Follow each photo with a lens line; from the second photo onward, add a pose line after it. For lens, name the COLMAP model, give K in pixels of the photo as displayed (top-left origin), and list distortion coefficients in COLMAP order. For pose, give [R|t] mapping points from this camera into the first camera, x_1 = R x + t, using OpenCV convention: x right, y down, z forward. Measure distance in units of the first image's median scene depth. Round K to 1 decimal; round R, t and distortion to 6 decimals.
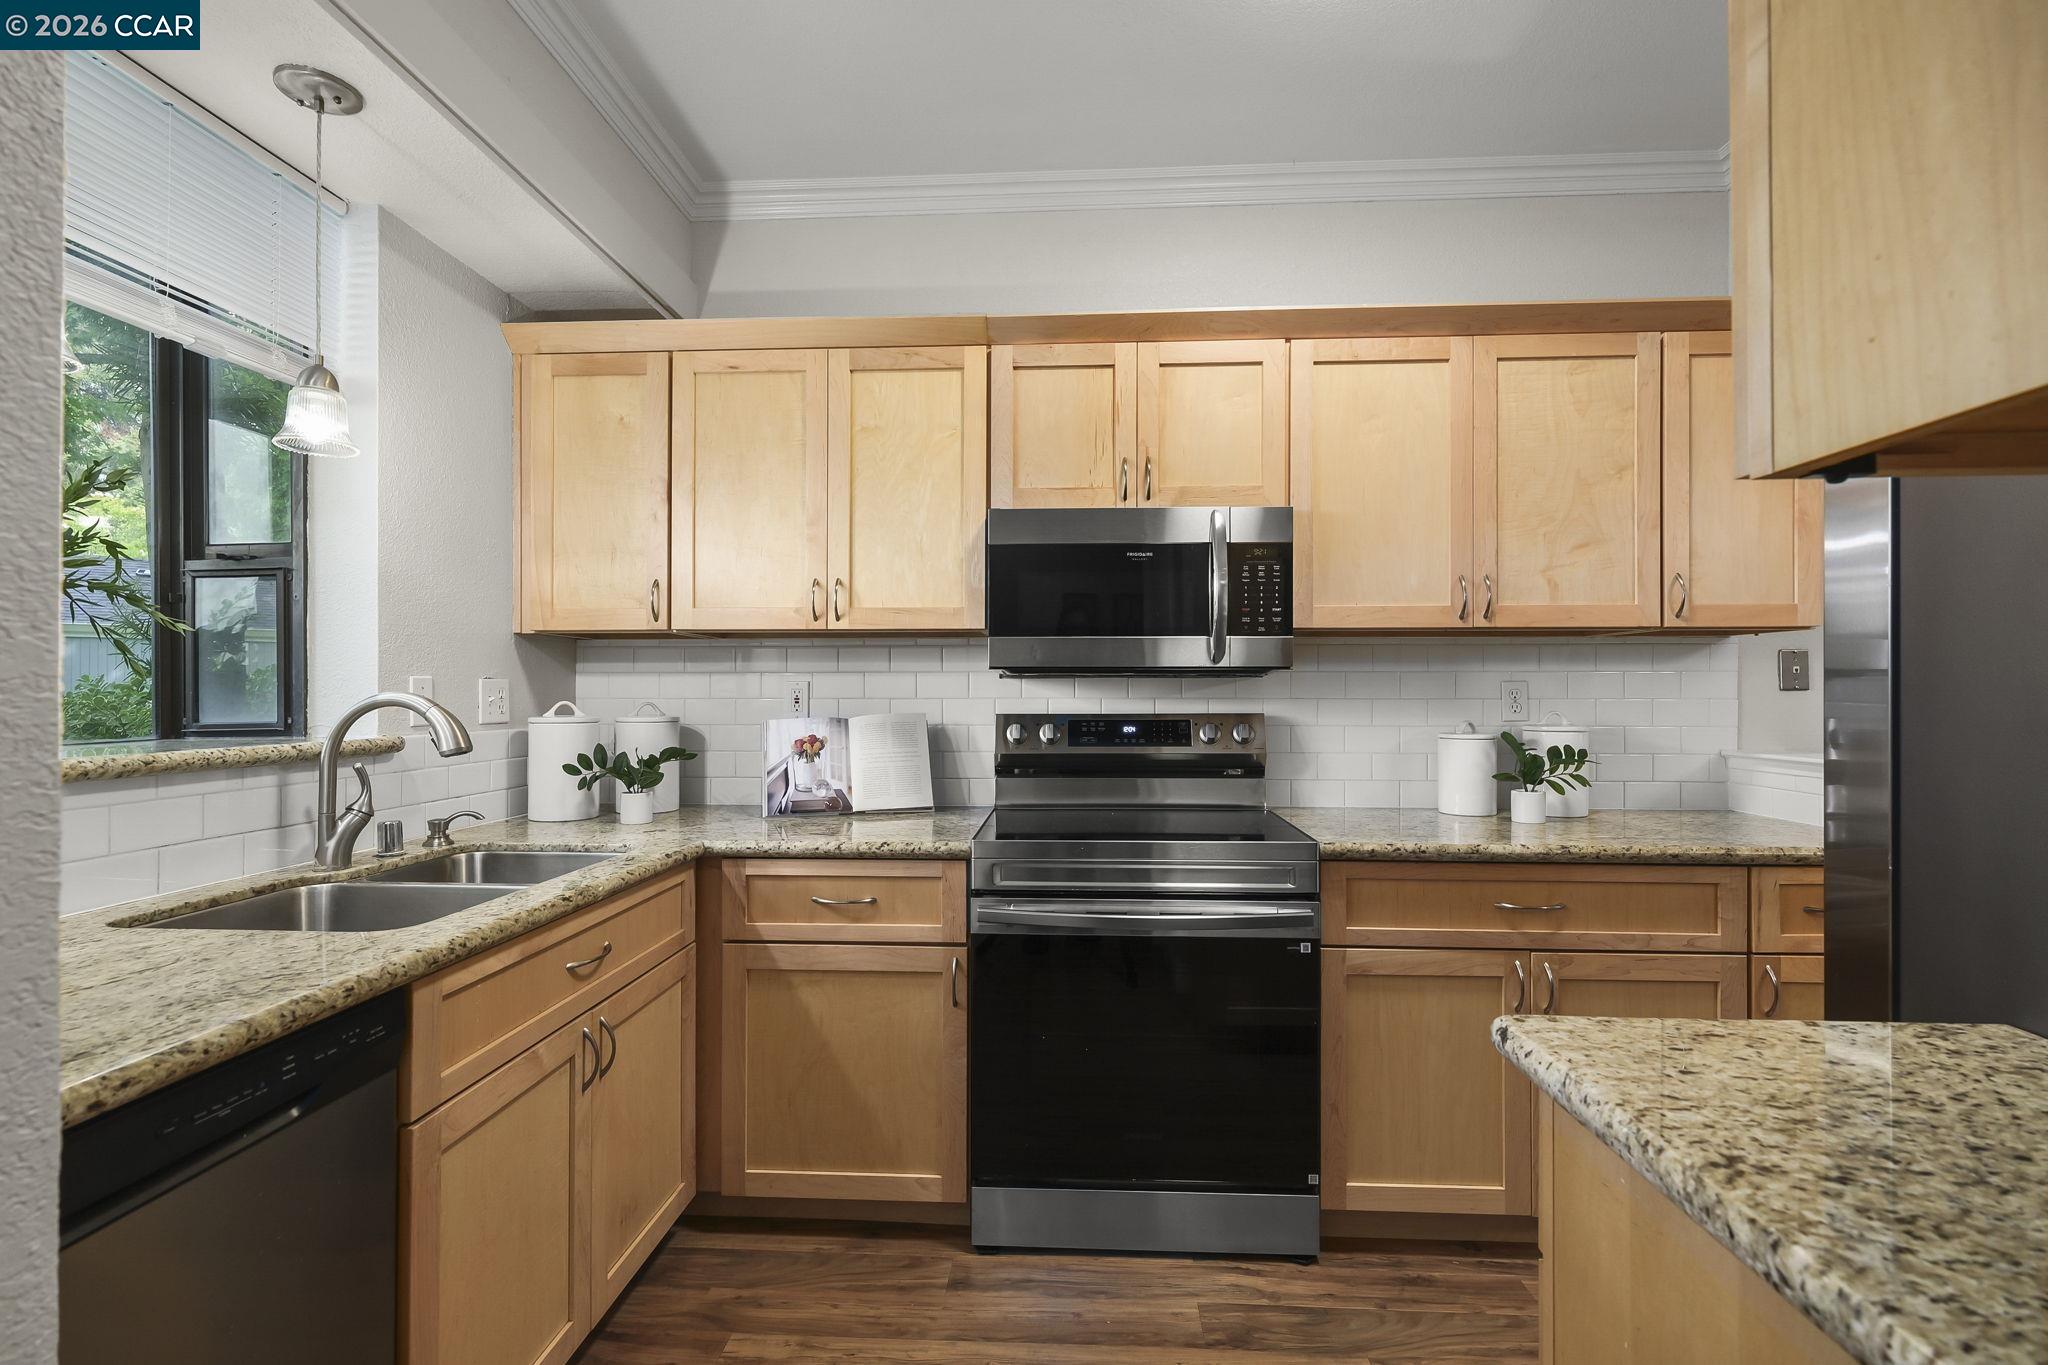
lens RADIAL K [[919.3, 0, 1025.3], [0, 919.3, 686.8], [0, 0, 1]] dist [0.001287, 0.000244]
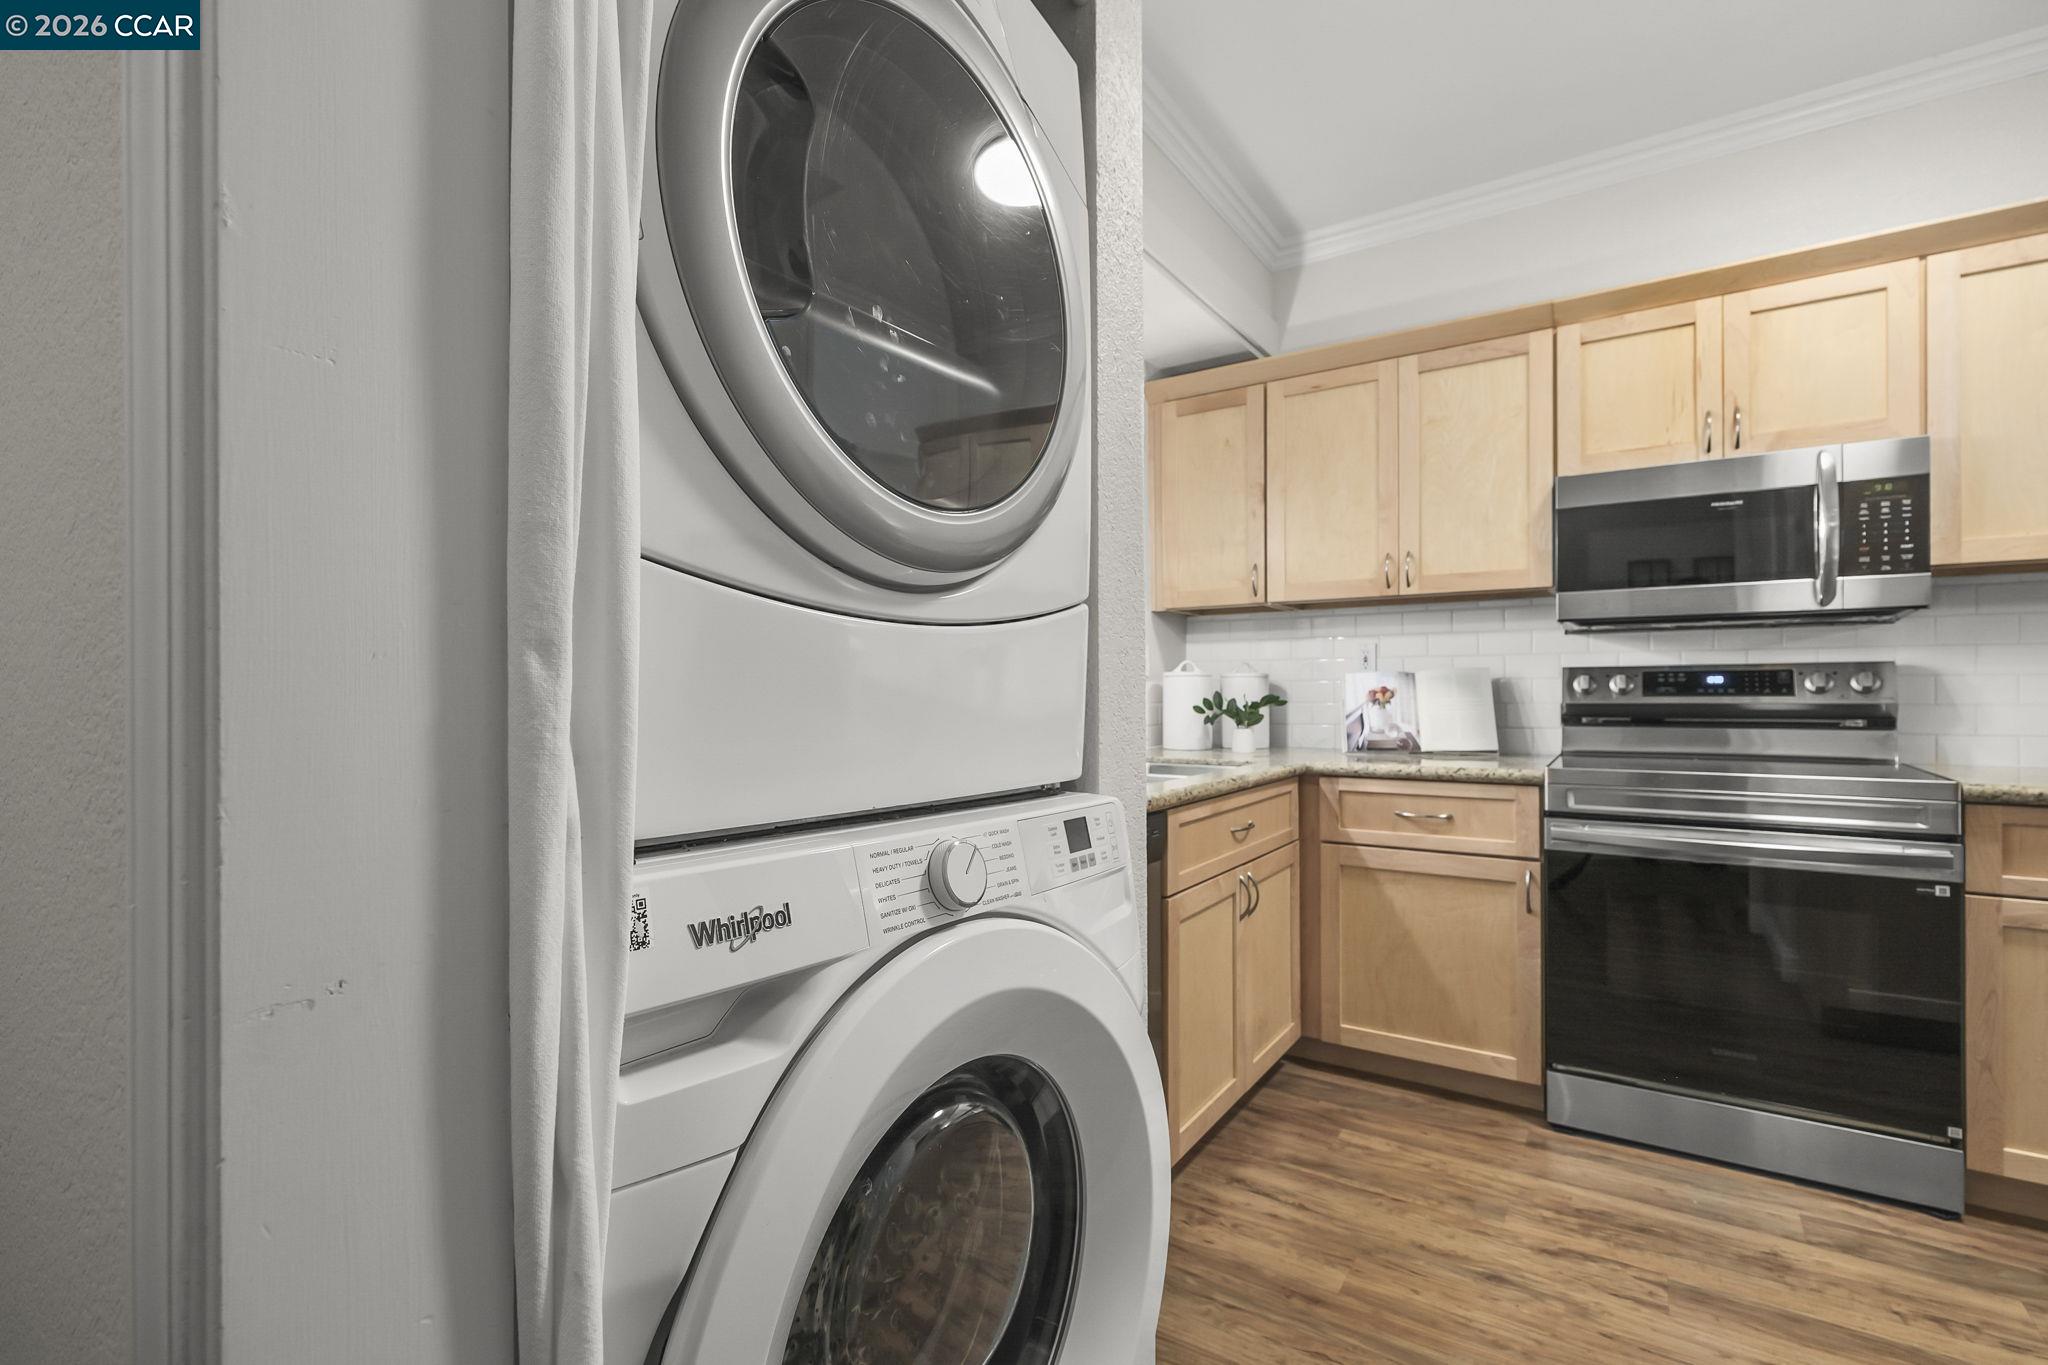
lens RADIAL K [[919.3, 0, 1033.6], [0, 919.3, 685.6], [0, 0, 1]] dist [0.001287, 0.000244]
pose [[0.864395, -0.005894, -0.502780, -0.028553], [0.007361, 0.999972, 0.000934, 0.051891], [0.502760, -0.004508, 0.864414, -0.271709]]
